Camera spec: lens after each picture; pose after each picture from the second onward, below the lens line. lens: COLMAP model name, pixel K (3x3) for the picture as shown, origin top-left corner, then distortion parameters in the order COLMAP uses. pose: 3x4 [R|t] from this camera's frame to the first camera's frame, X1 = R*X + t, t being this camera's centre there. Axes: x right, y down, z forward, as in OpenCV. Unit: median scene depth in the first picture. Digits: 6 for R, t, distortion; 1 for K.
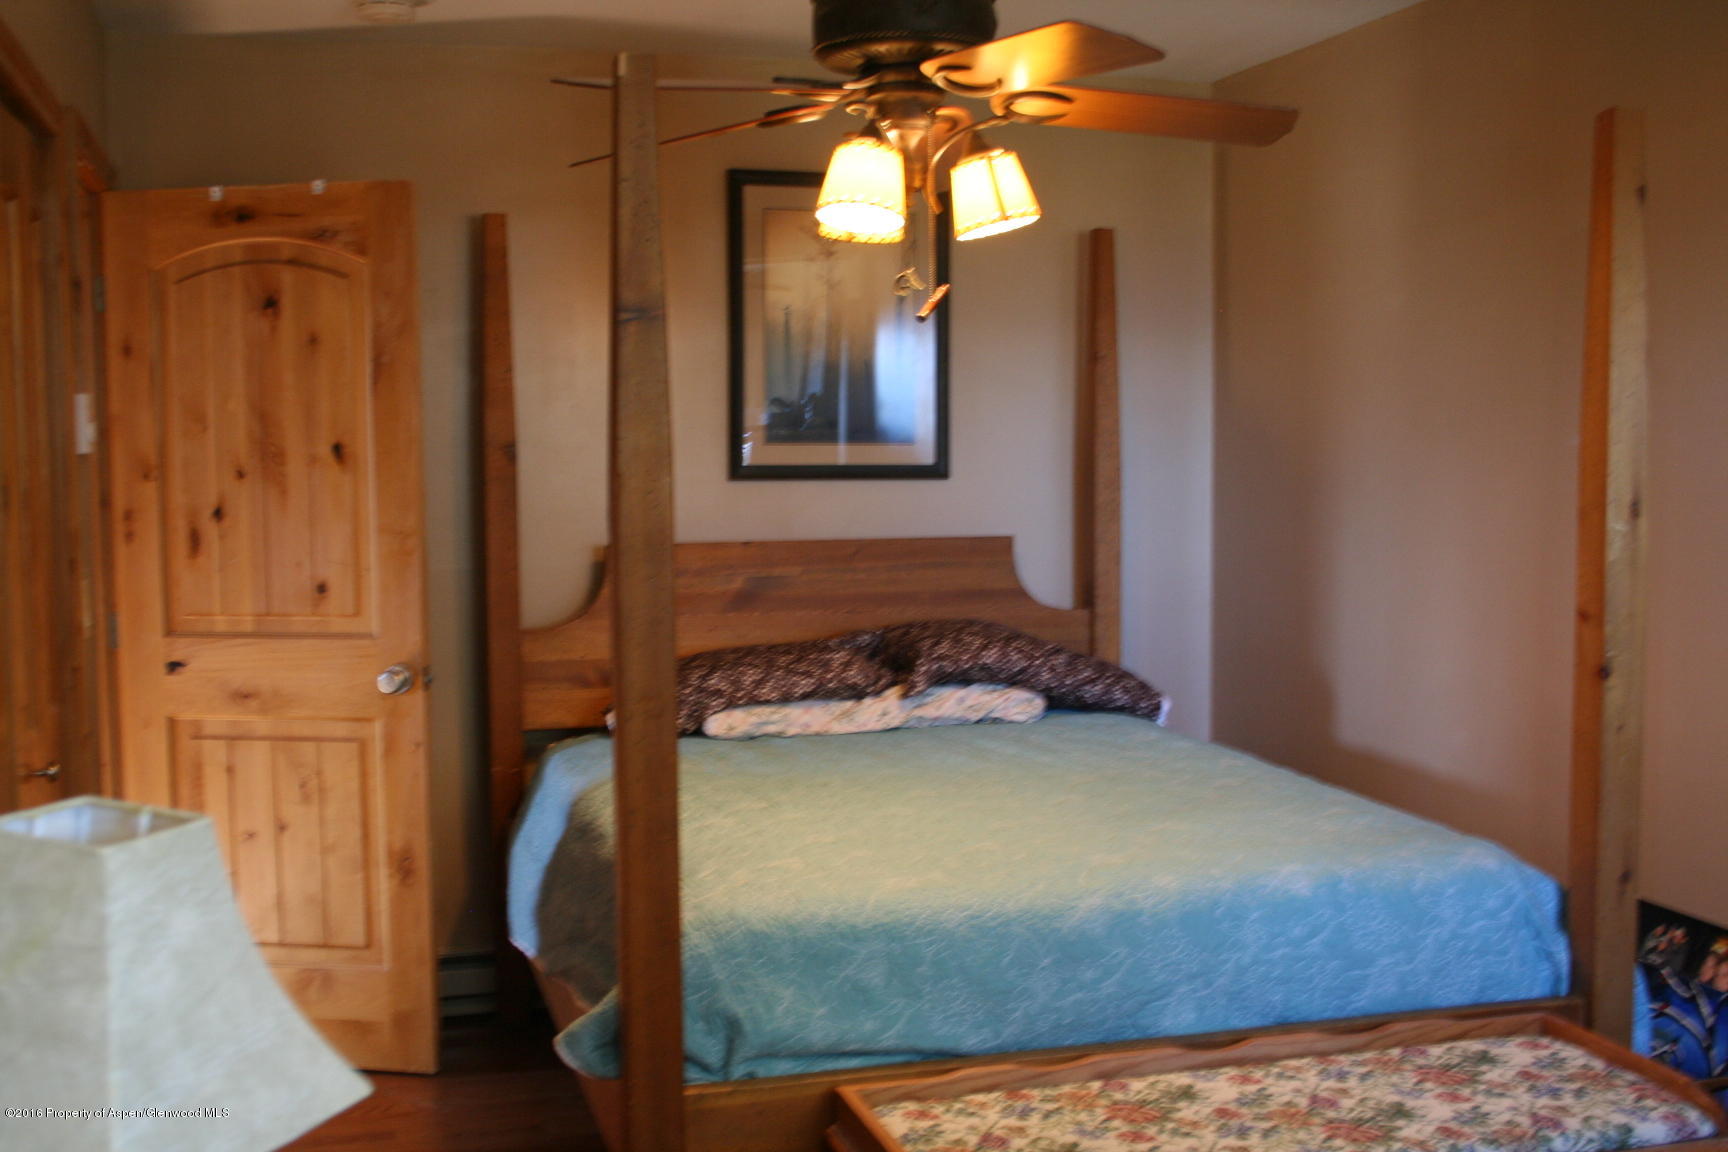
lens RADIAL K [[1896.9, 0, 864.0], [0, 1896.9, 576.0], [0, 0, 1]] dist [-0.024641, -0.239164]
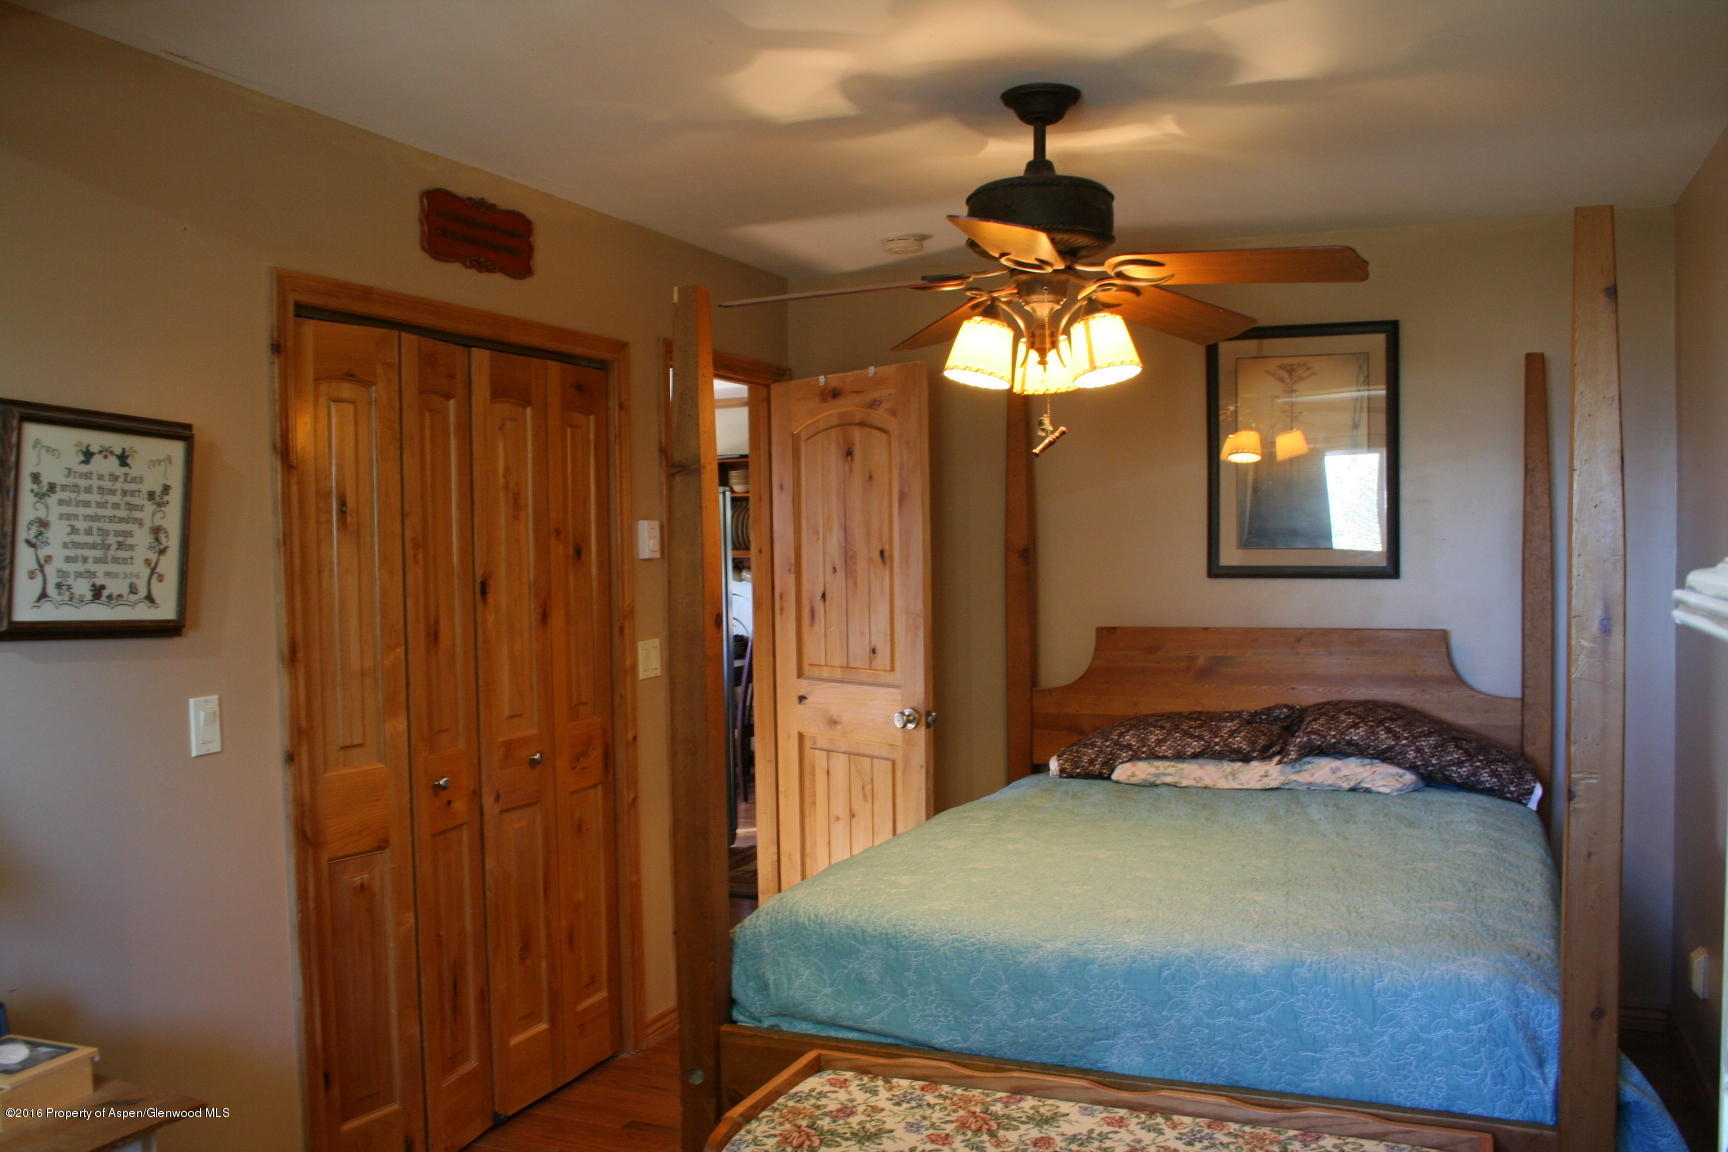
lens RADIAL K [[1426.2, 0, 864.0], [0, 1426.2, 576.0], [0, 0, 1]] dist [-0.156626, 0.127704]
pose [[0.781082, 0.011195, -0.624328, 0.380959], [-0.037752, 0.998857, -0.029320, -0.018173], [0.623286, 0.046471, 0.780612, 0.153901]]
